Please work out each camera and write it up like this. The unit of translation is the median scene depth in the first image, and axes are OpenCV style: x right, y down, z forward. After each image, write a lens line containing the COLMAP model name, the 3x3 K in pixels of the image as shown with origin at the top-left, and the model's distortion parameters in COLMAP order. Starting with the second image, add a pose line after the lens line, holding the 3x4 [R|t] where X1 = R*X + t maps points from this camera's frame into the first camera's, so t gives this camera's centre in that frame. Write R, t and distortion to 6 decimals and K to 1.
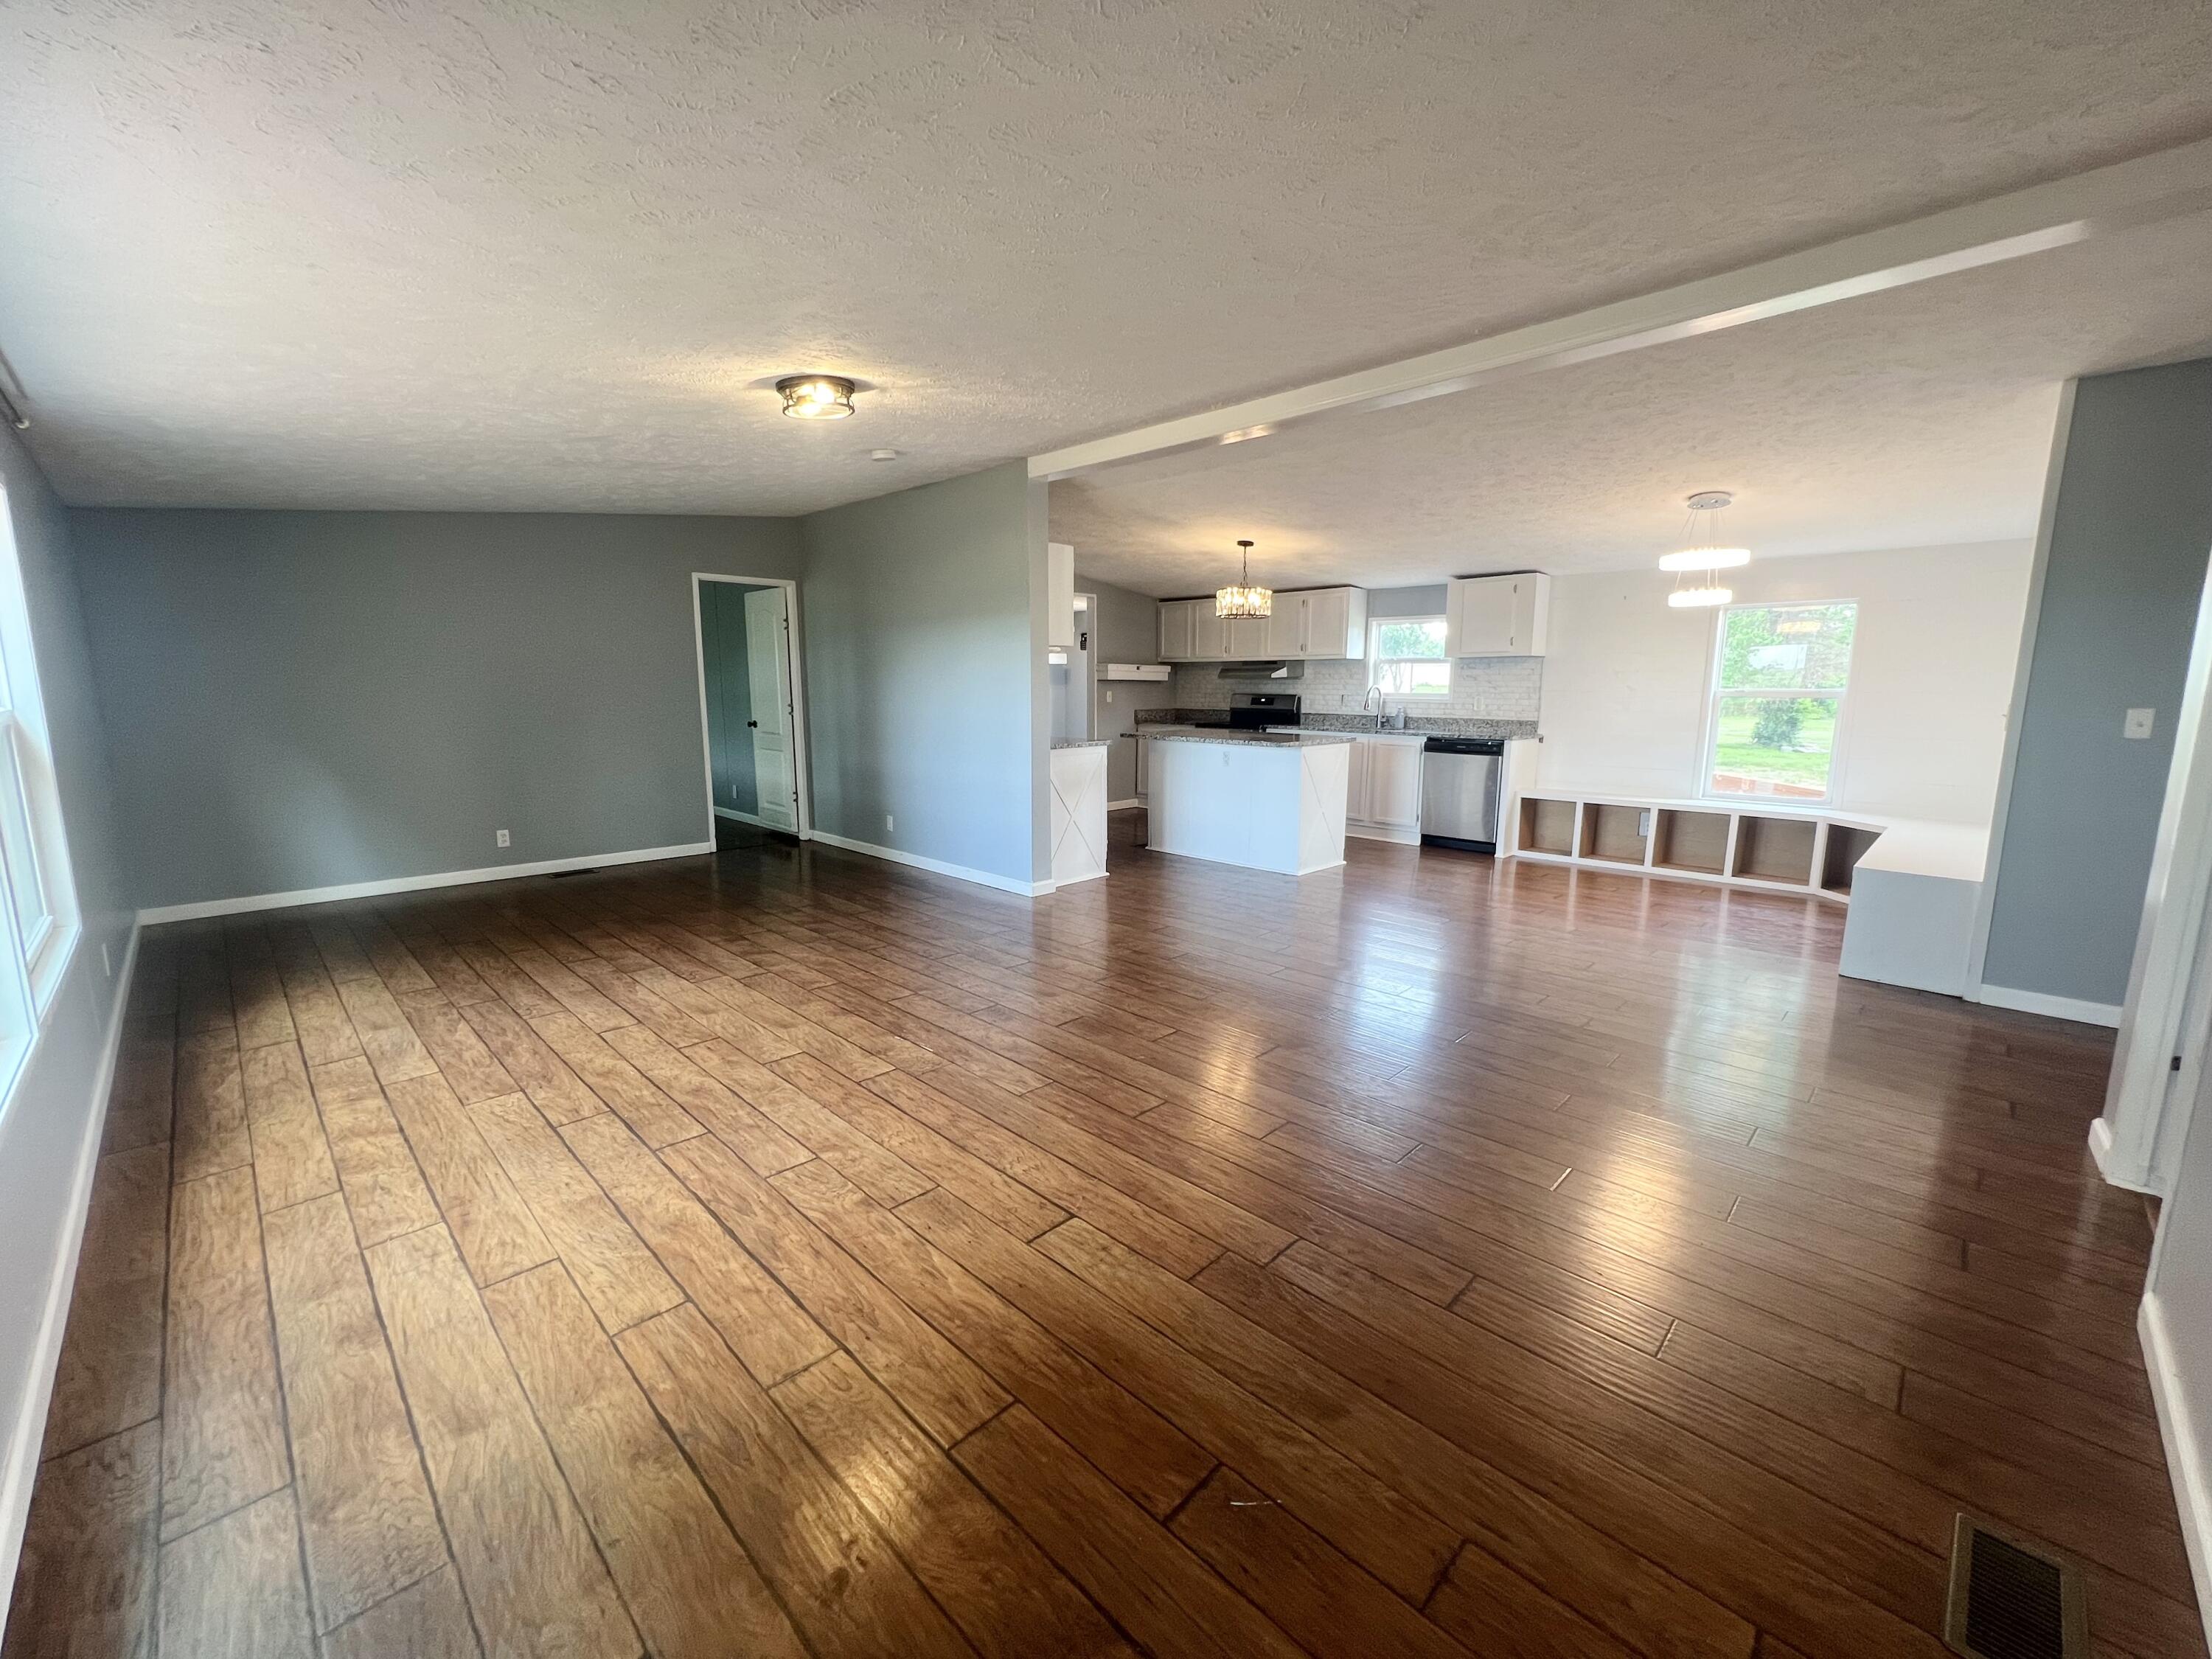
lens RADIAL K [[892.1, 0, 1118.6], [0, 892.1, 824.9], [0, 0, 1]] dist [0.000688, -0.000507]
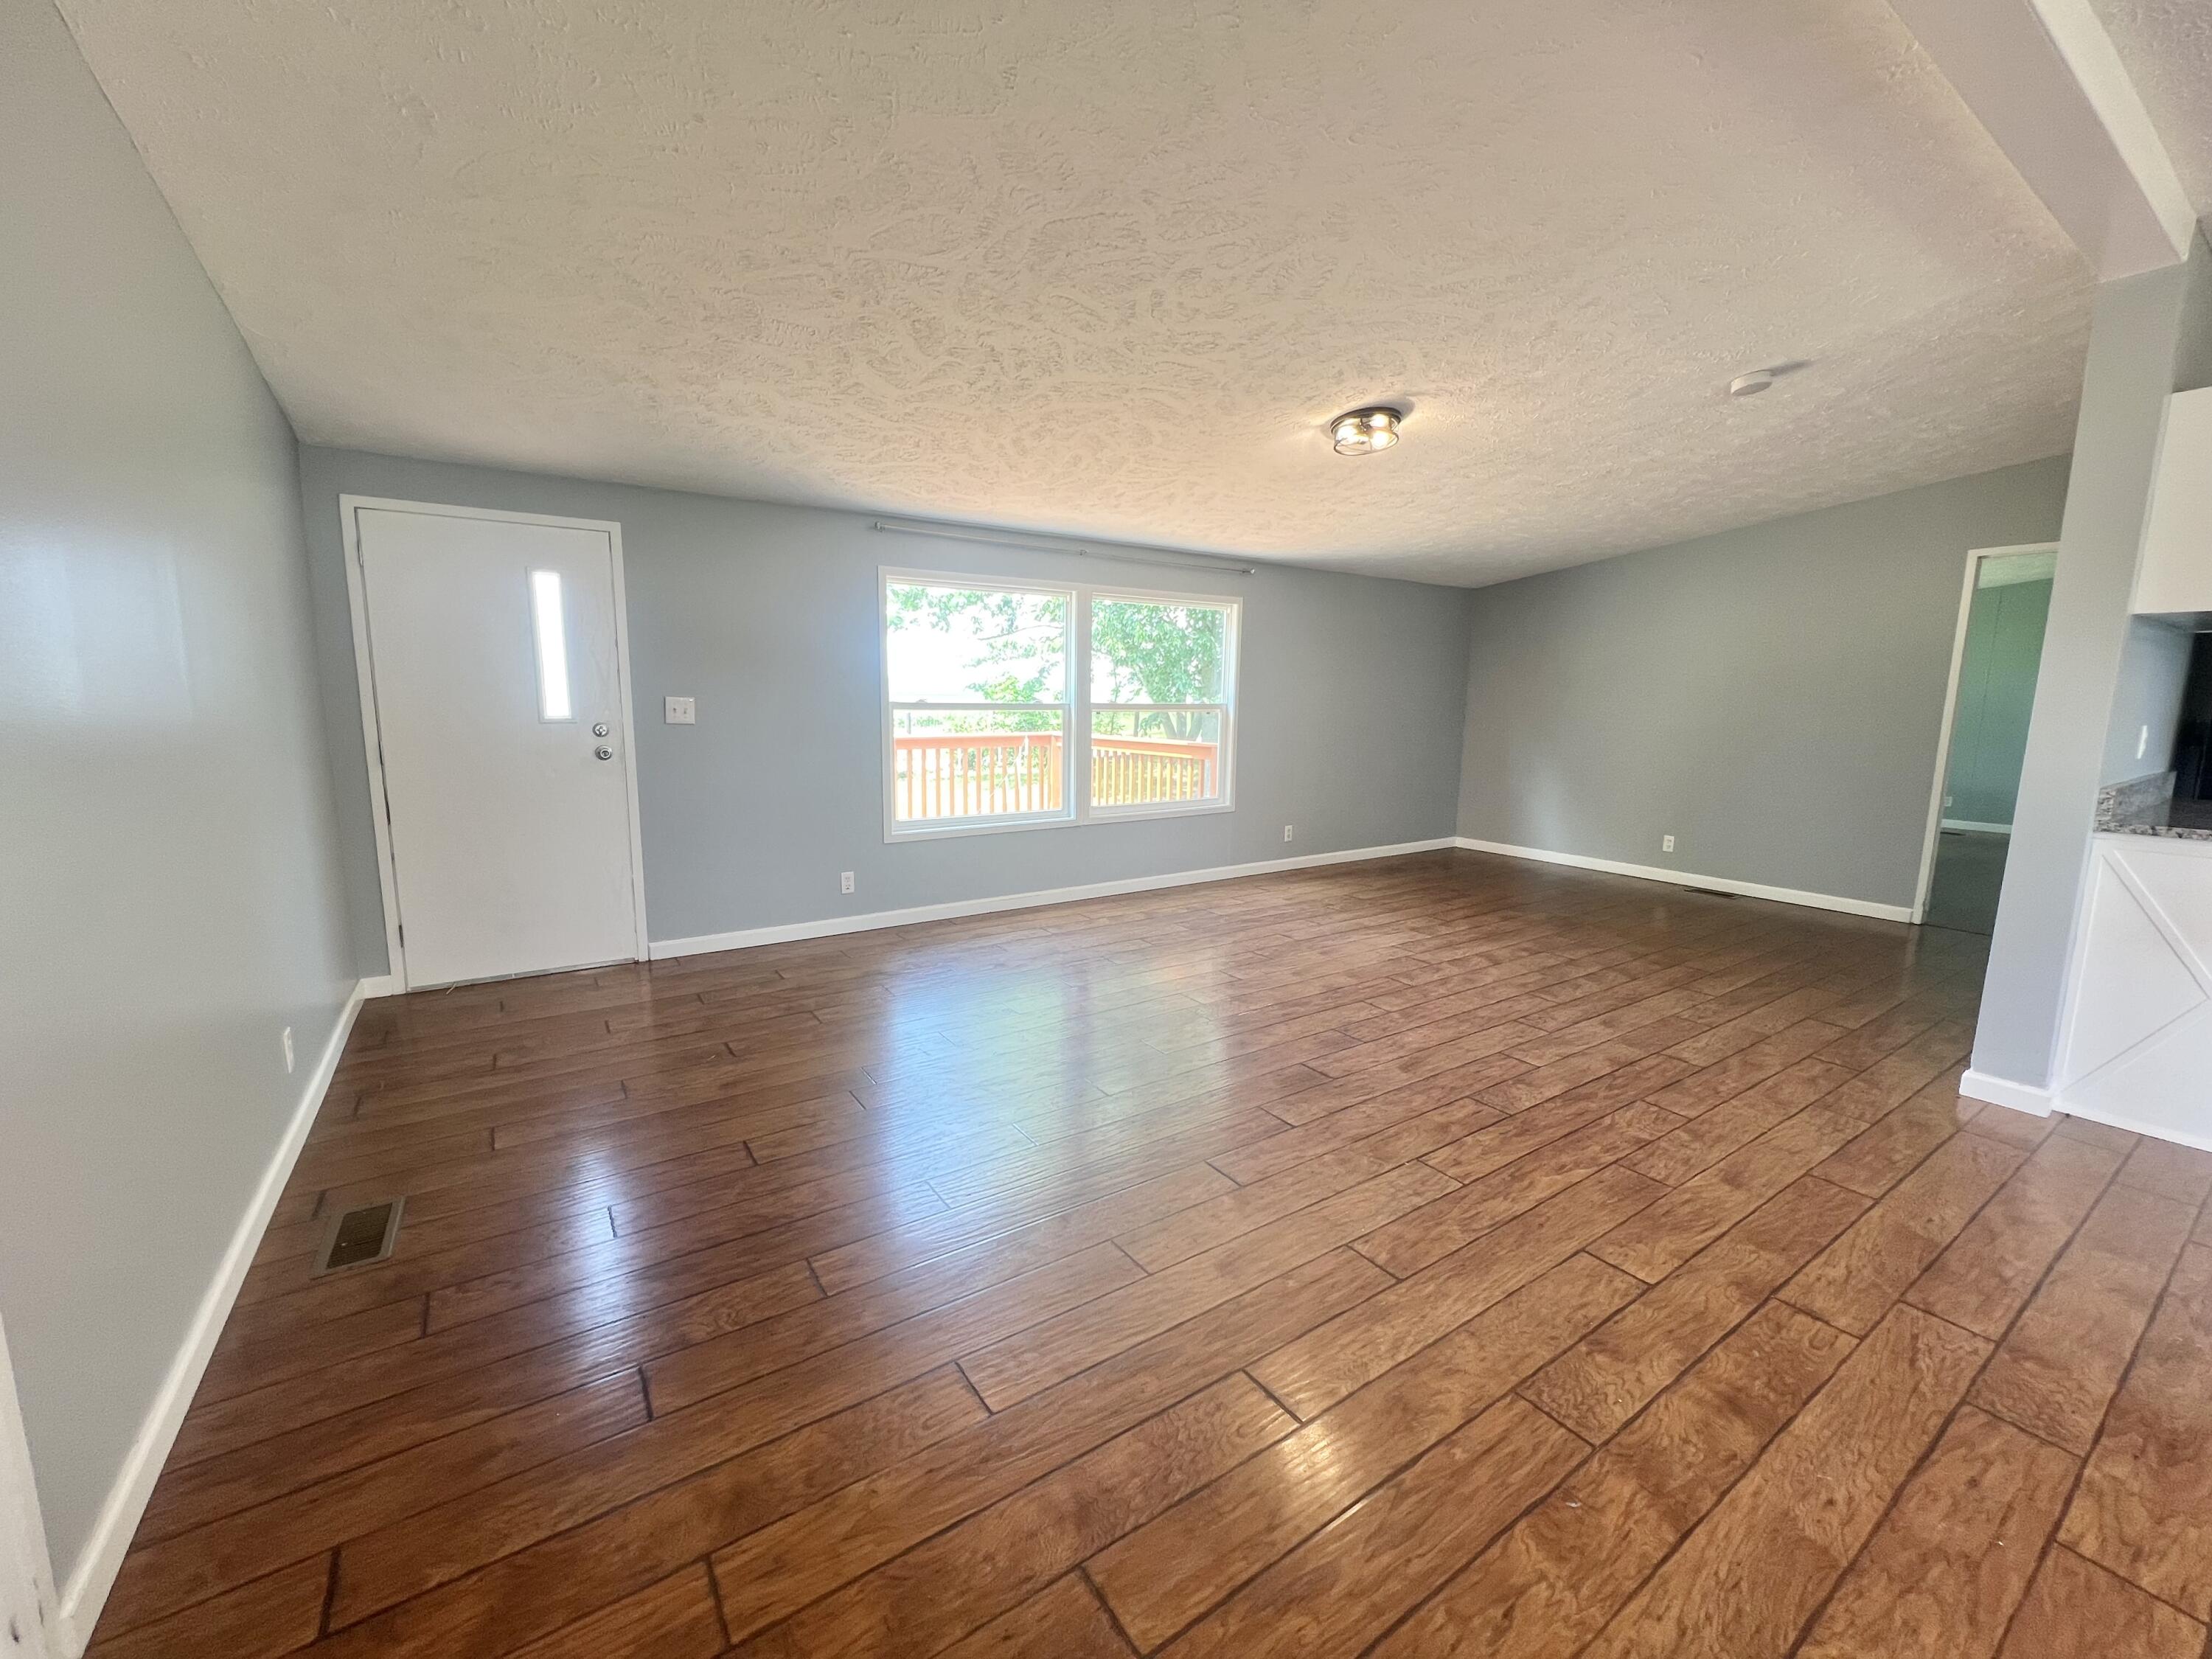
lens RADIAL K [[892.1, 0, 1108.9], [0, 892.1, 841.4], [0, 0, 1]] dist [0.000688, -0.000507]
pose [[-0.217878, 0.154786, -0.963624, 0.672488], [-0.158940, 0.968536, 0.191512, -0.117040], [0.962947, 0.194885, -0.186421, 0.752051]]
